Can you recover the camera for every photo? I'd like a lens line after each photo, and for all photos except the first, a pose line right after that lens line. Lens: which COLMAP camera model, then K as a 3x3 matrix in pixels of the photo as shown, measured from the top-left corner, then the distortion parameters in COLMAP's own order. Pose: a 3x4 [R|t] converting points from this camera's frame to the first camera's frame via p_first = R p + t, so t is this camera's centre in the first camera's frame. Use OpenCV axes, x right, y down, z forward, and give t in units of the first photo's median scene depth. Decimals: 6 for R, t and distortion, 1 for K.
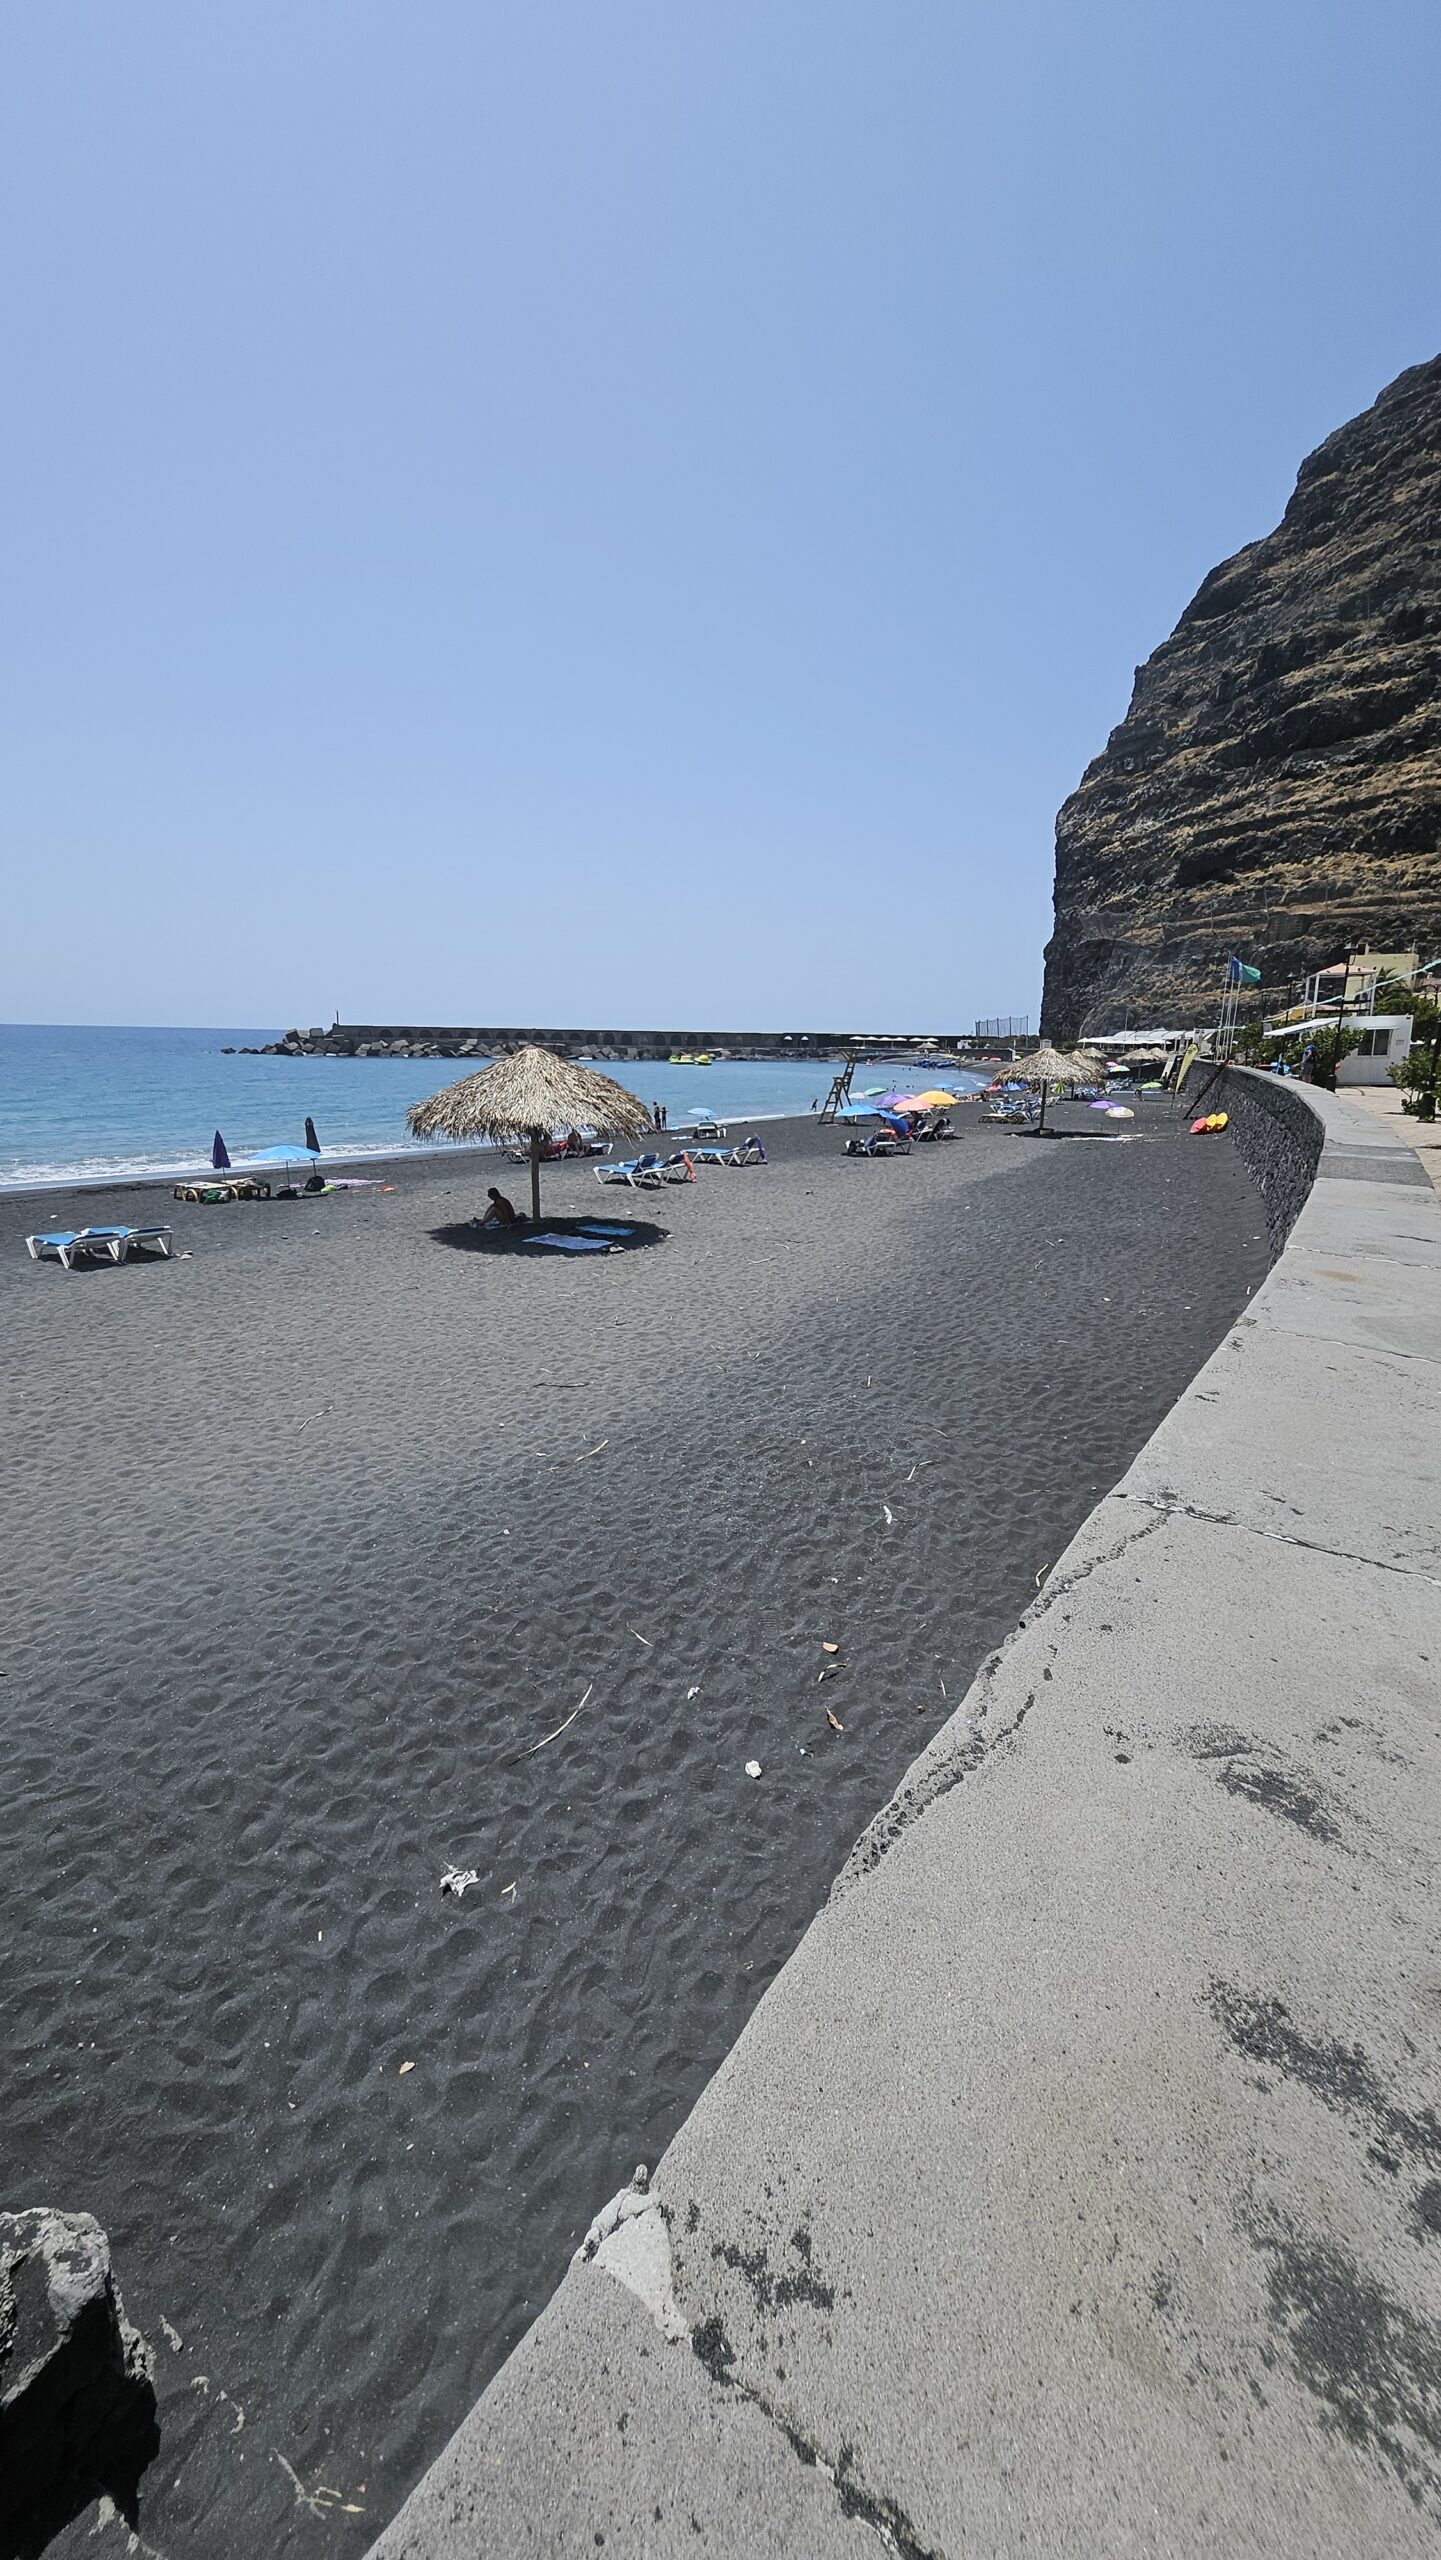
lens RADIAL K [[1013.1, 0, 740.7], [0, 1013.1, 1256.5], [0, 0, 1]] dist [0.002976, 0.001198]
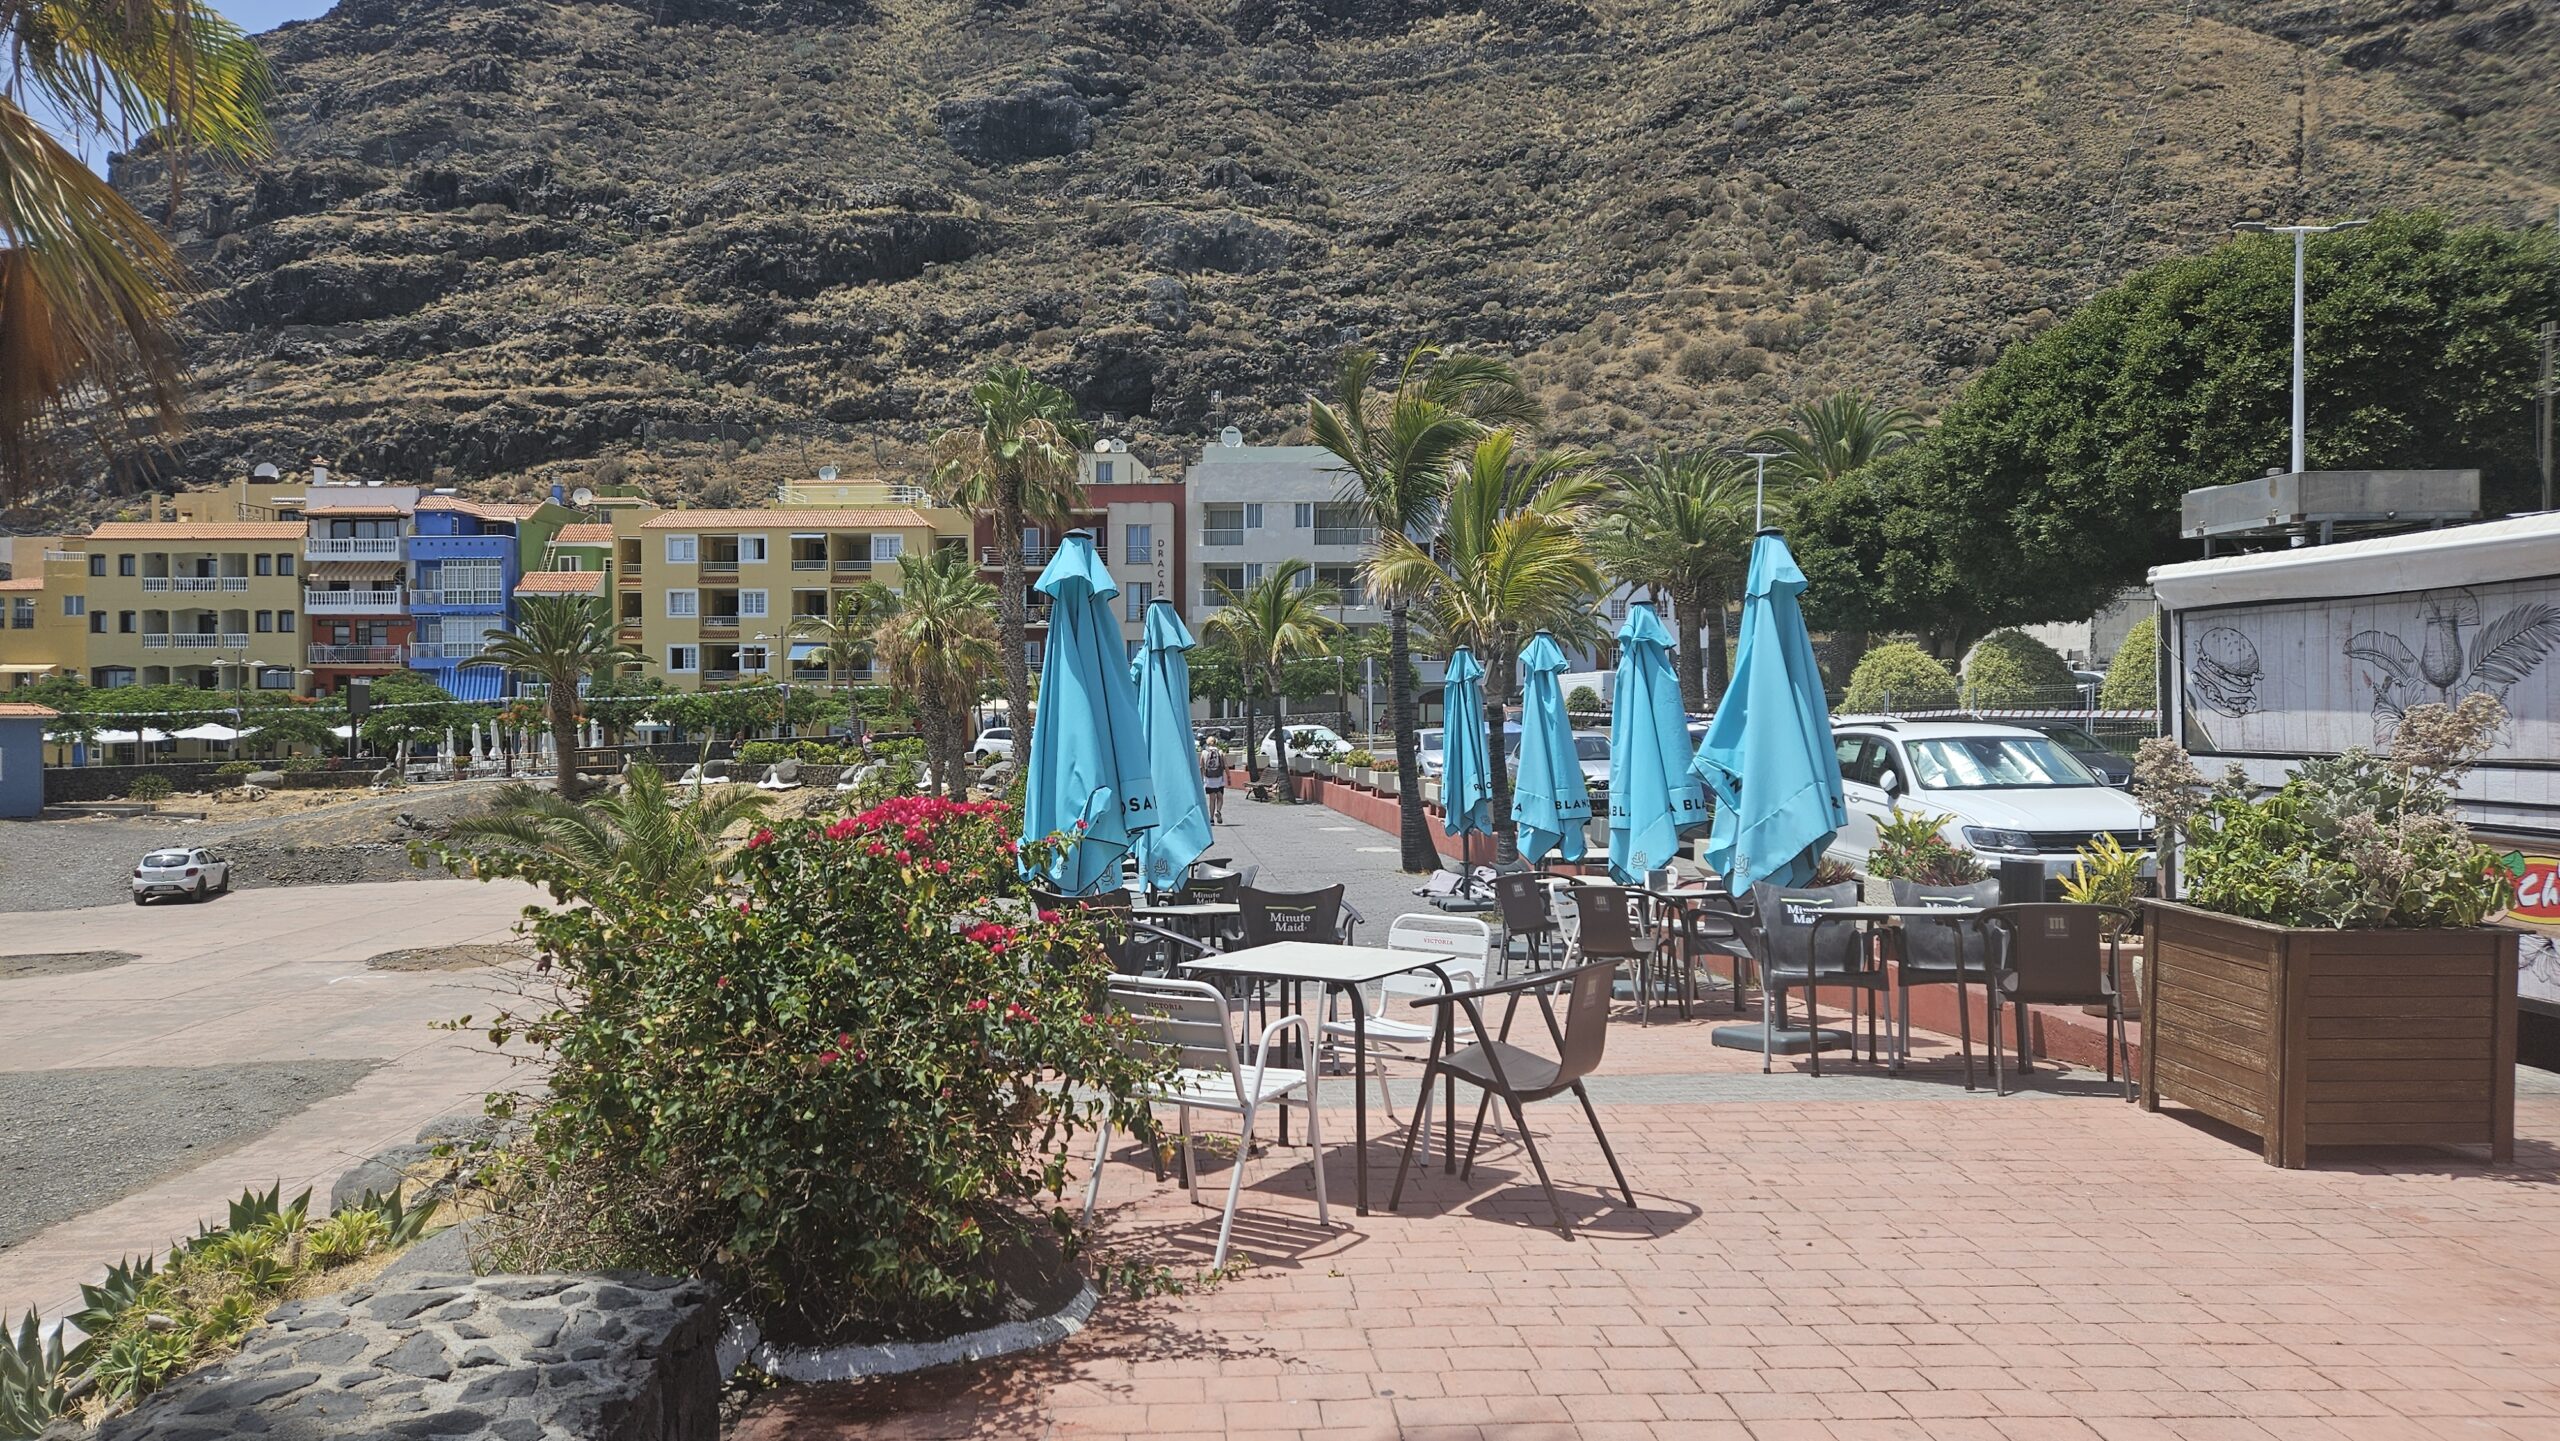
lens RADIAL K [[1671.4, 0, 1278.4], [0, 1671.4, 772.8], [0, 0, 1]] dist [0.059463, -0.036821]
pose [[0.702040, -0.043159, 0.710828, 0.155850], [0.162901, 0.981428, -0.101299, 0.045071], [-0.693255, 0.186910, 0.696033, -0.242845]]
